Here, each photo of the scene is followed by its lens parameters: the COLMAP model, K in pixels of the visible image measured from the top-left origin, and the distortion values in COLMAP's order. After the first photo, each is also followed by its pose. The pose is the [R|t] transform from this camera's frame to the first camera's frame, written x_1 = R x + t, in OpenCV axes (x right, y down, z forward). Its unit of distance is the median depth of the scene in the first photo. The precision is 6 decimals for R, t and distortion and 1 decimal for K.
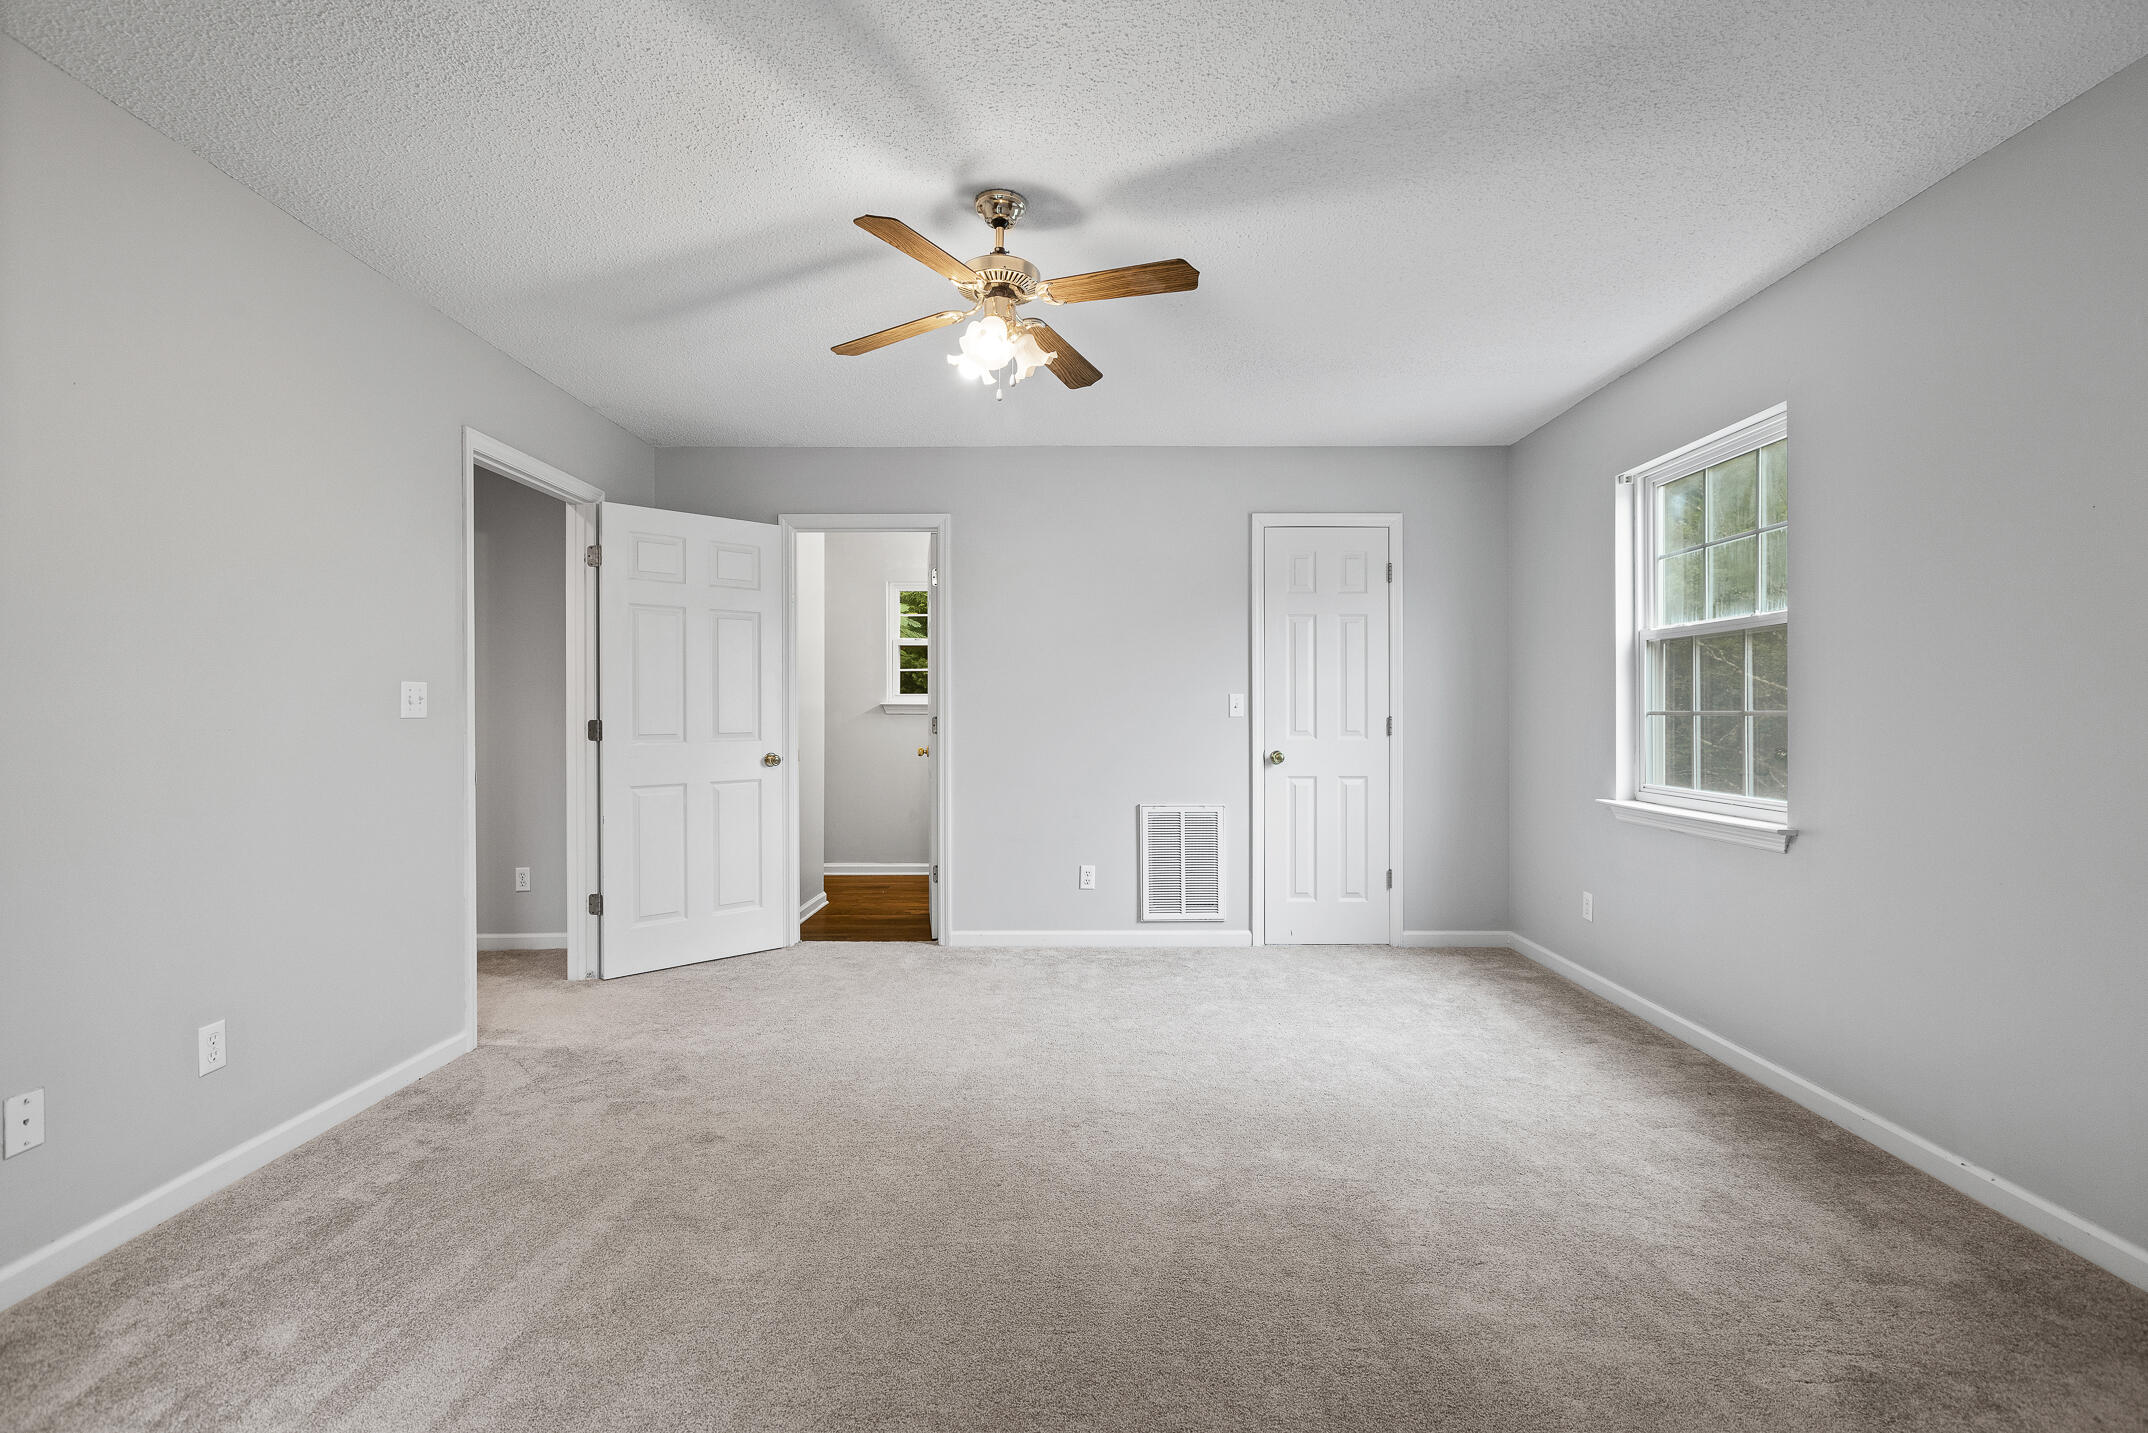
lens RADIAL K [[959.9, 0, 1074.0], [0, 959.9, 716.5], [0, 0, 1]] dist [0.000509, 0.000082]
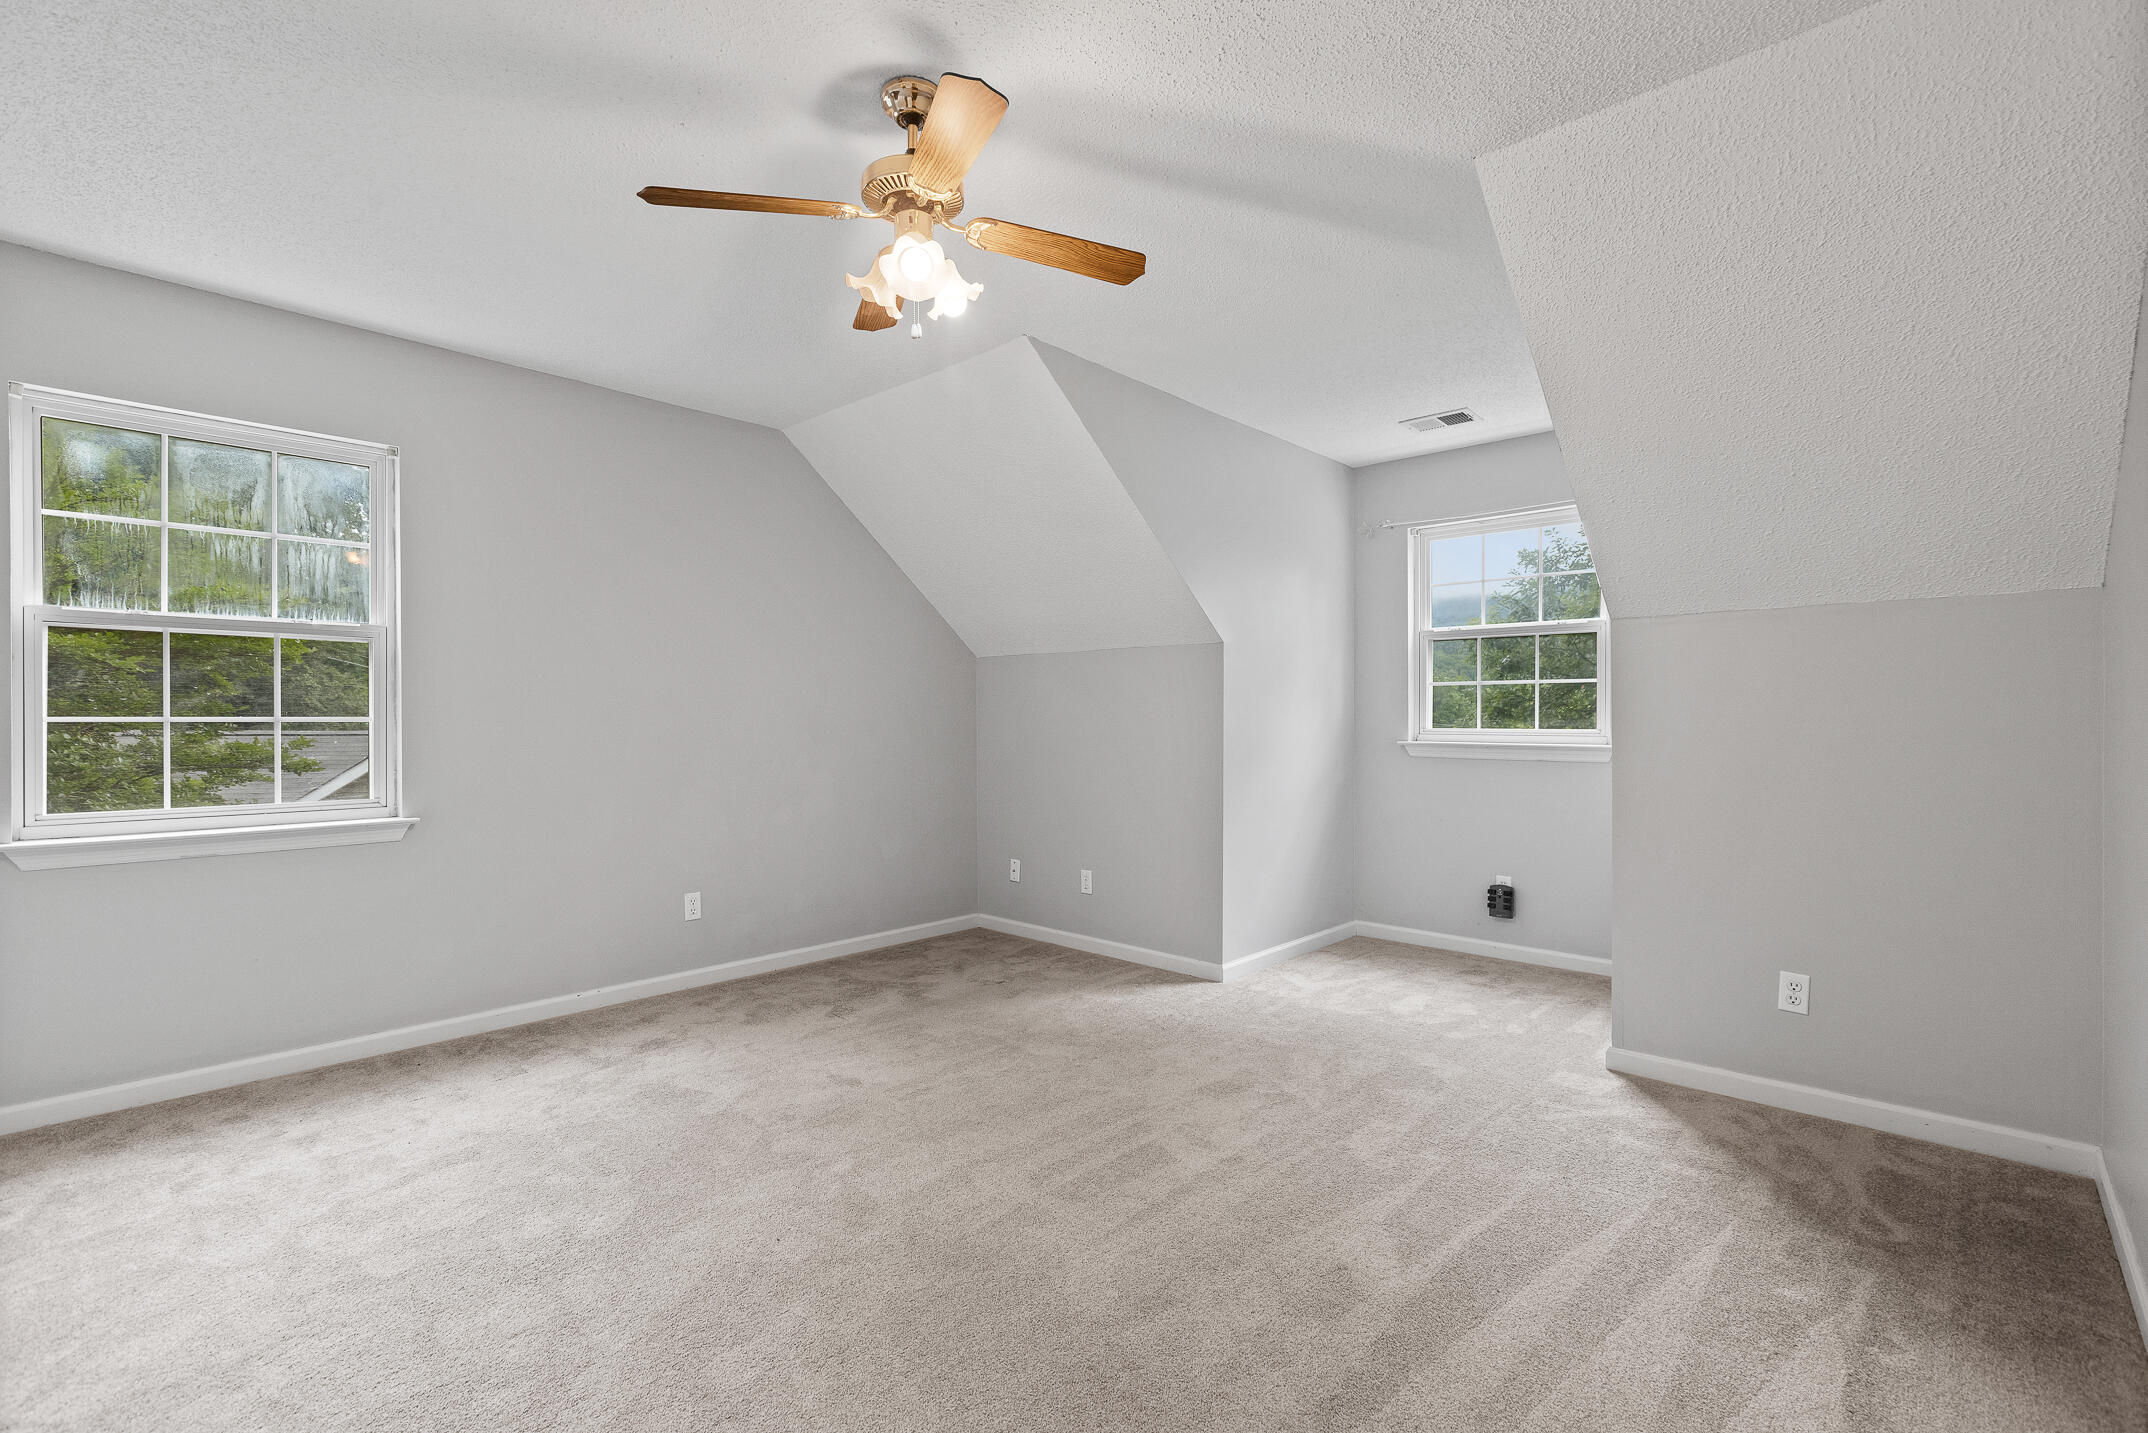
lens RADIAL K [[959.9, 0, 1074.0], [0, 959.9, 716.5], [0, 0, 1]] dist [0.000509, 0.000082]
pose [[-0.739964, -0.001027, 0.672645, -0.568675], [0.000613, 0.999997, 0.002202, -0.007667], [-0.672646, 0.002041, -0.739962, 1.174209]]
